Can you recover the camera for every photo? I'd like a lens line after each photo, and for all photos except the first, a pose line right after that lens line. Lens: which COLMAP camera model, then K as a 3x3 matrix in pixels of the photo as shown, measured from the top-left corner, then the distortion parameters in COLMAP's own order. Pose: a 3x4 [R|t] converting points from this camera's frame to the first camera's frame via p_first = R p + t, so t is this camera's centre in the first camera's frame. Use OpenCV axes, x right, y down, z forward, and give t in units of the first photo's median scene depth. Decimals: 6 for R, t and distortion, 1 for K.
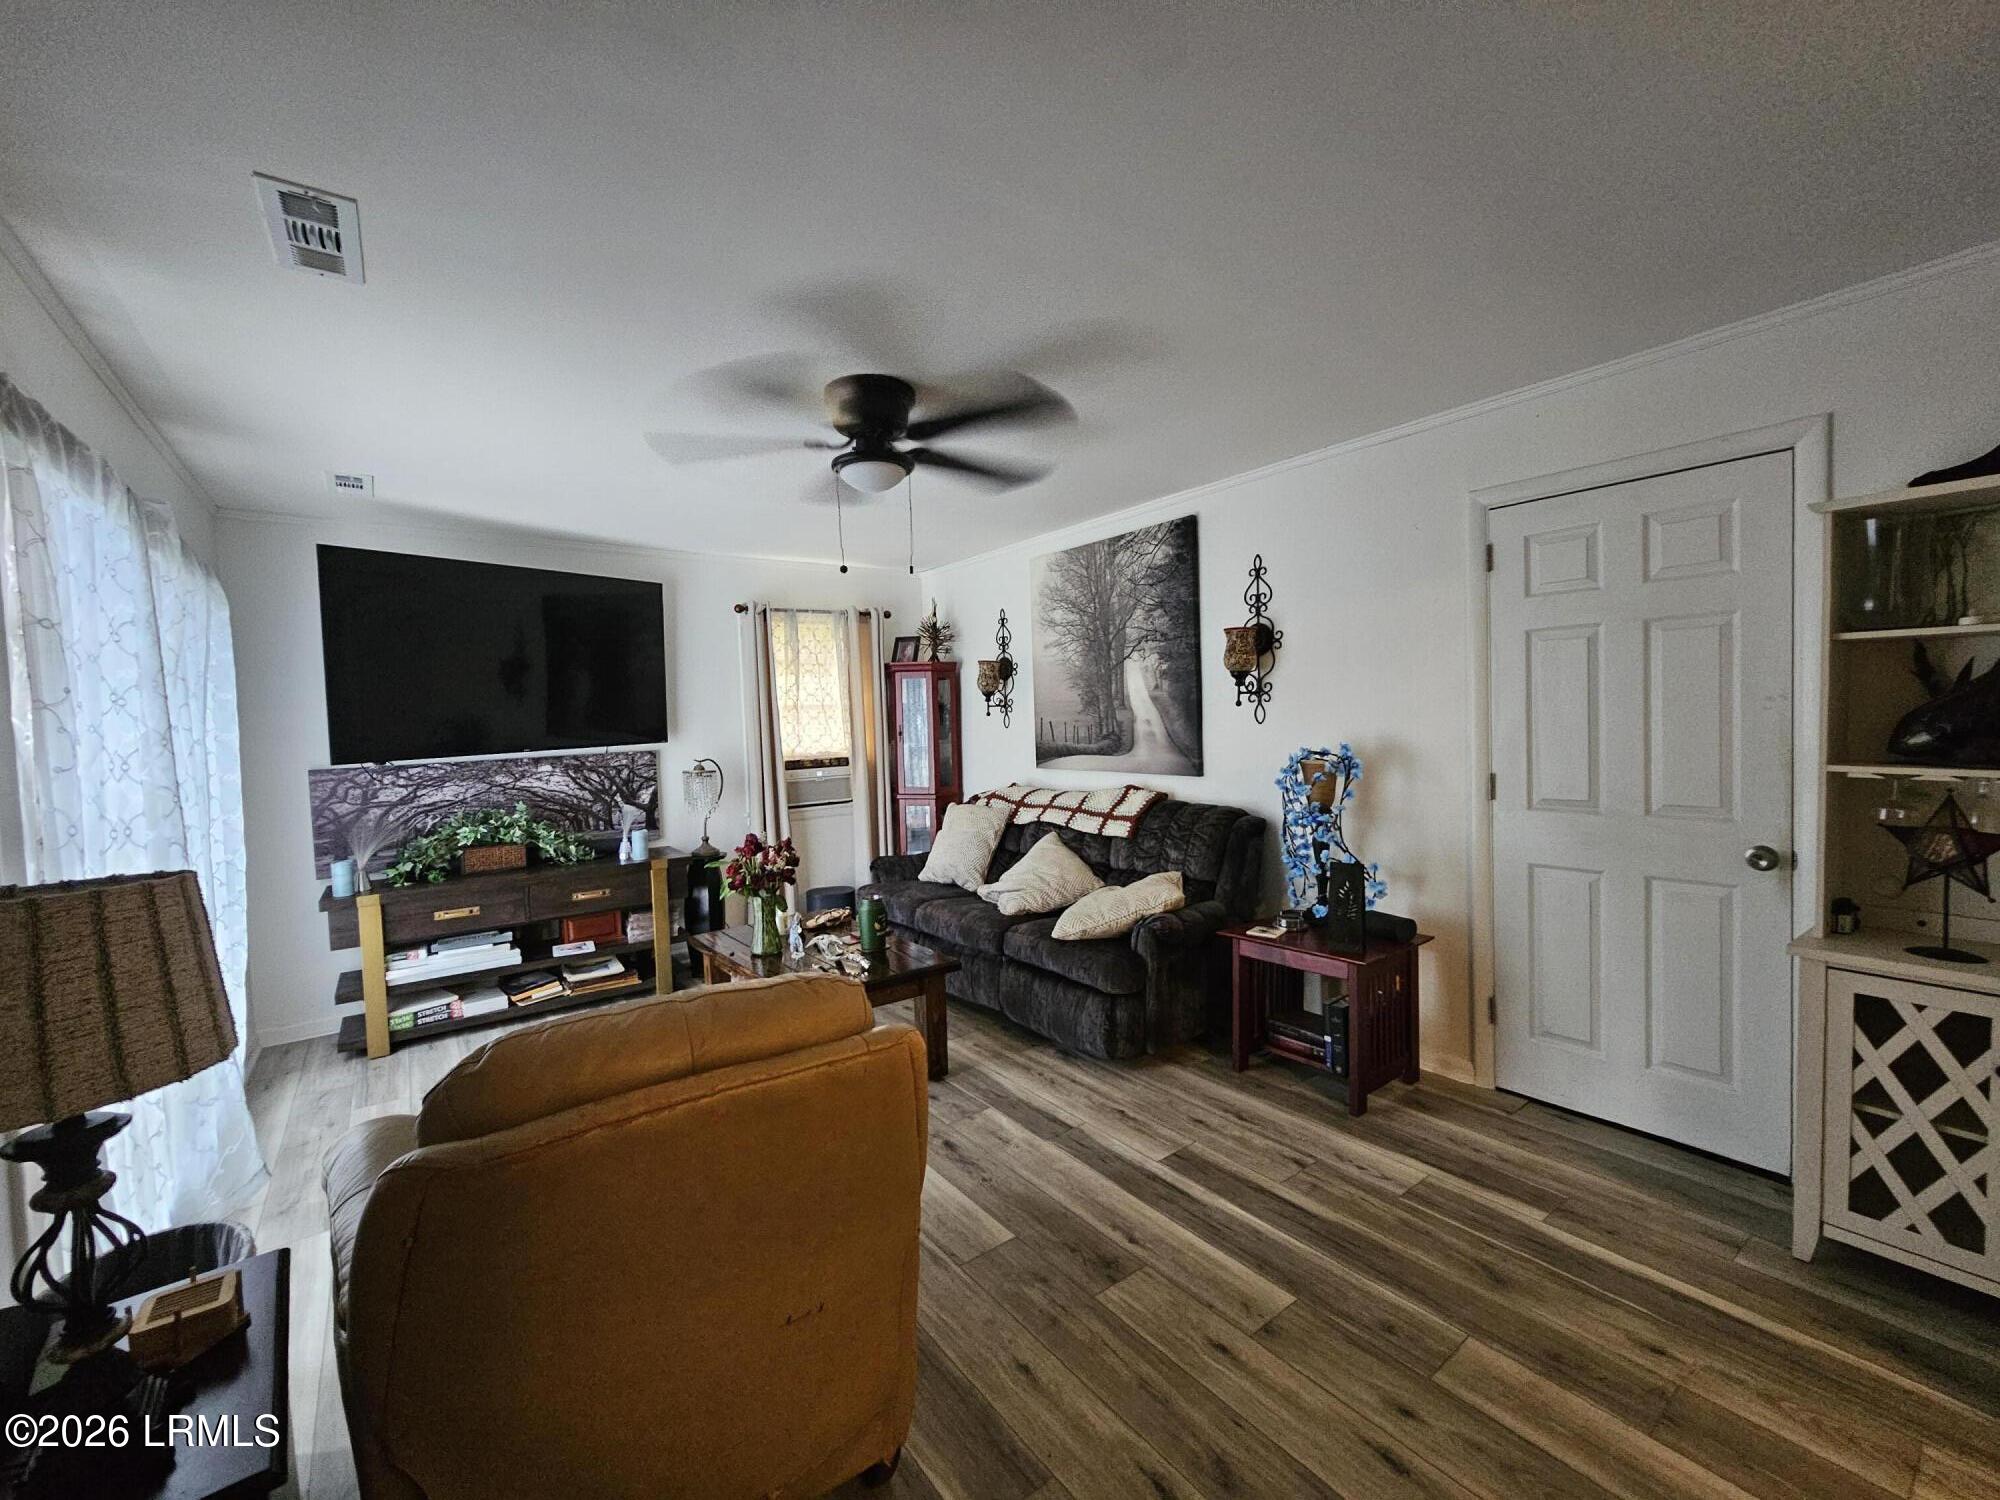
lens RADIAL K [[815.9, 0, 999.5], [0, 815.9, 751.0], [0, 0, 1]] dist [-0.003323, -0.000425]
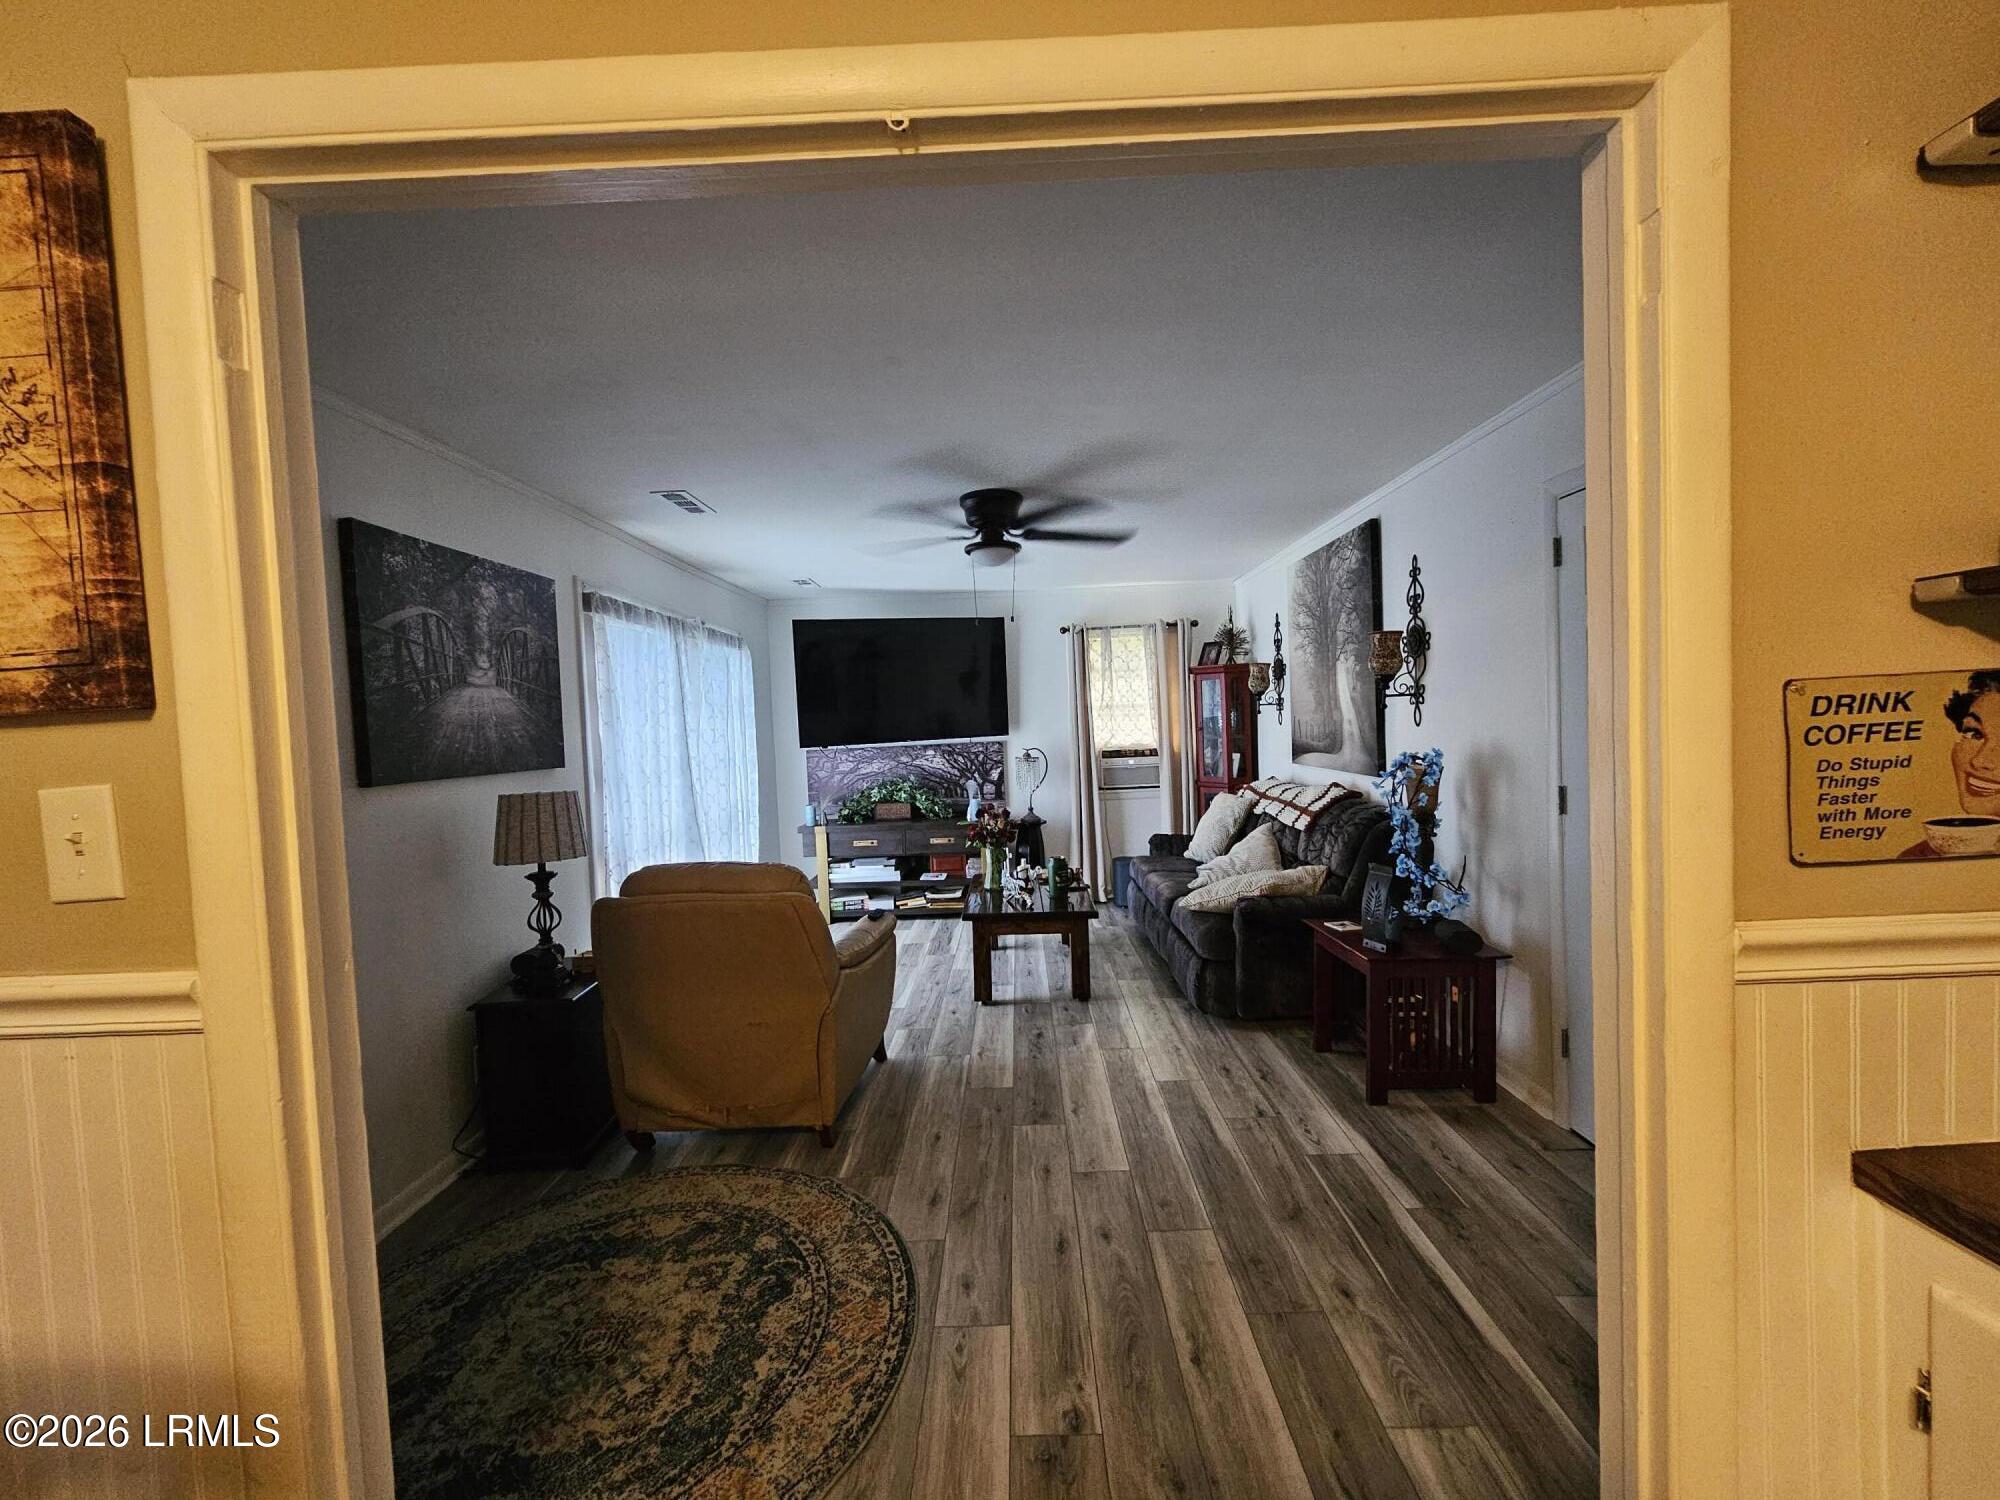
lens RADIAL K [[815.9, 0, 1004.4], [0, 815.9, 752.6], [0, 0, 1]] dist [-0.003323, -0.000425]
pose [[0.792226, 0.025289, -0.609704, 0.478570], [-0.012298, 0.999600, 0.025481, -0.018910], [0.610104, -0.012688, 0.792220, -0.080542]]
